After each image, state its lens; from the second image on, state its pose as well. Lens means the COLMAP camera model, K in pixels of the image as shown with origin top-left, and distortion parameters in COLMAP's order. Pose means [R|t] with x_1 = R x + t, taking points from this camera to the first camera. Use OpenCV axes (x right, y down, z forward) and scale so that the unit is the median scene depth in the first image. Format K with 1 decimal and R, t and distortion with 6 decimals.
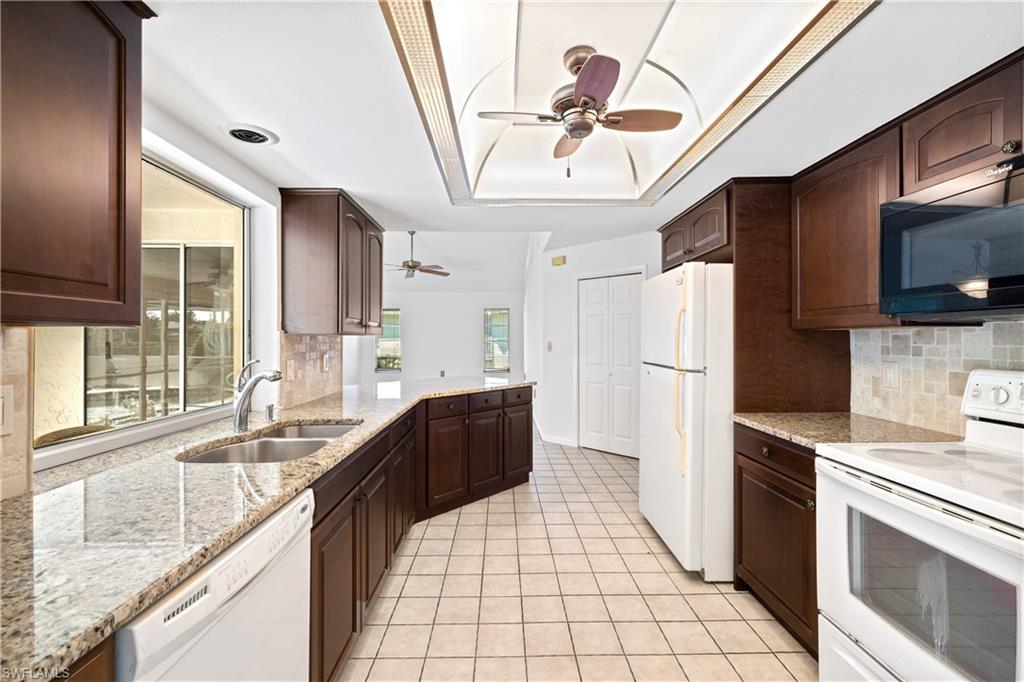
lens RADIAL K [[427.5, 0, 511.8], [0, 427.5, 339.6], [0, 0, 1]] dist [-0.003876, -0.000801]
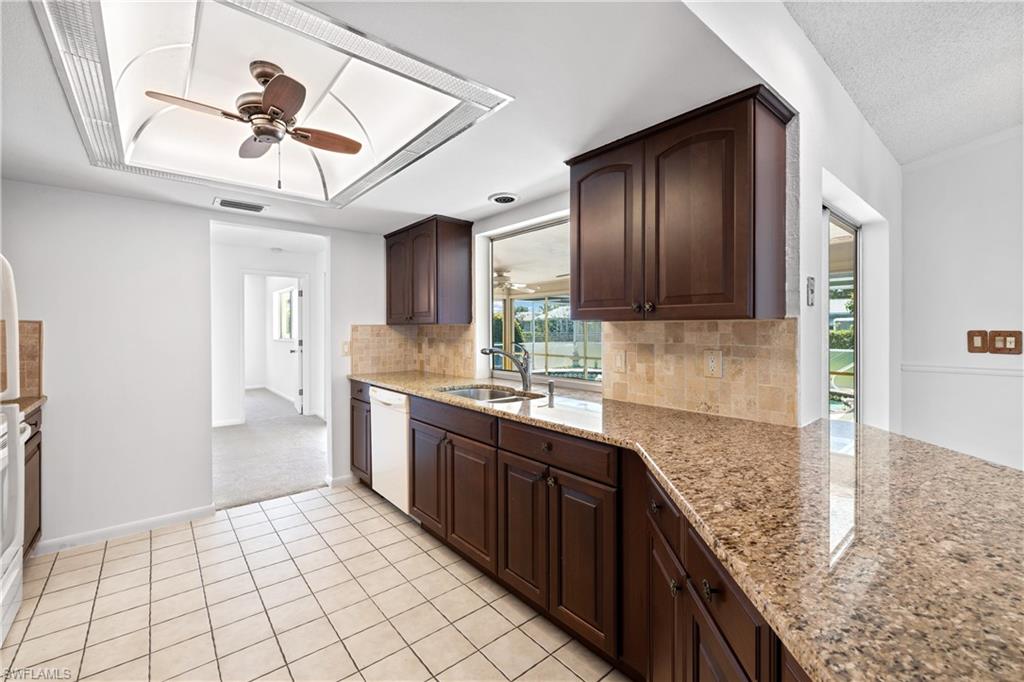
lens RADIAL K [[427.5, 0, 515.1], [0, 427.5, 334.0], [0, 0, 1]] dist [-0.003876, -0.000801]
pose [[-0.782113, 0.010661, -0.623046, 0.178518], [0.003068, 0.999907, 0.013259, 0.000006], [0.623129, 0.008459, -0.782073, 1.180573]]
